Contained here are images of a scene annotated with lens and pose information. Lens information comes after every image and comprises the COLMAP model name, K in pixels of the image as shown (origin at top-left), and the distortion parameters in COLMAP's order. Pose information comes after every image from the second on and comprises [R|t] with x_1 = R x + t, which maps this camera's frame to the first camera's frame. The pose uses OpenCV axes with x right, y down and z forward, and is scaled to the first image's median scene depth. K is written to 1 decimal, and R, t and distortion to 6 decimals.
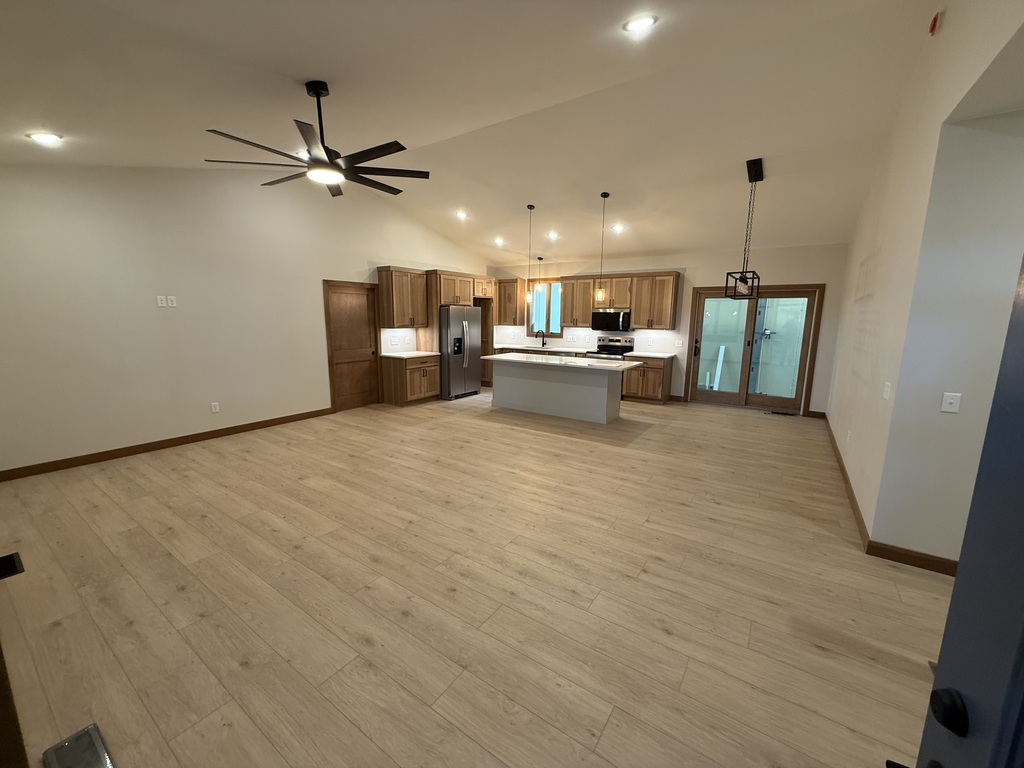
lens RADIAL K [[408.3, 0, 512.3], [0, 408.3, 385.0], [0, 0, 1]] dist [-0.000294, 0.000350]
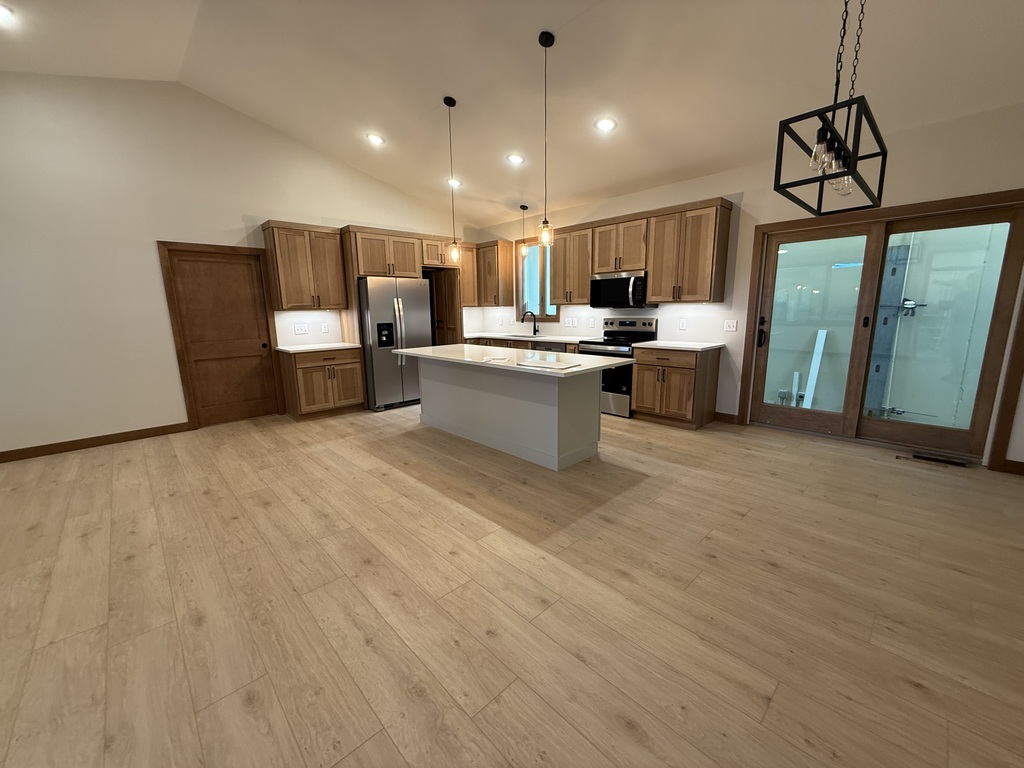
lens RADIAL K [[408.3, 0, 511.4], [0, 408.3, 383.8], [0, 0, 1]] dist [-0.000294, 0.000350]
pose [[0.977053, 0.012254, -0.212644, 0.239614], [-0.008550, 0.999795, 0.018328, -0.027116], [0.212825, -0.016089, 0.976958, 0.376755]]
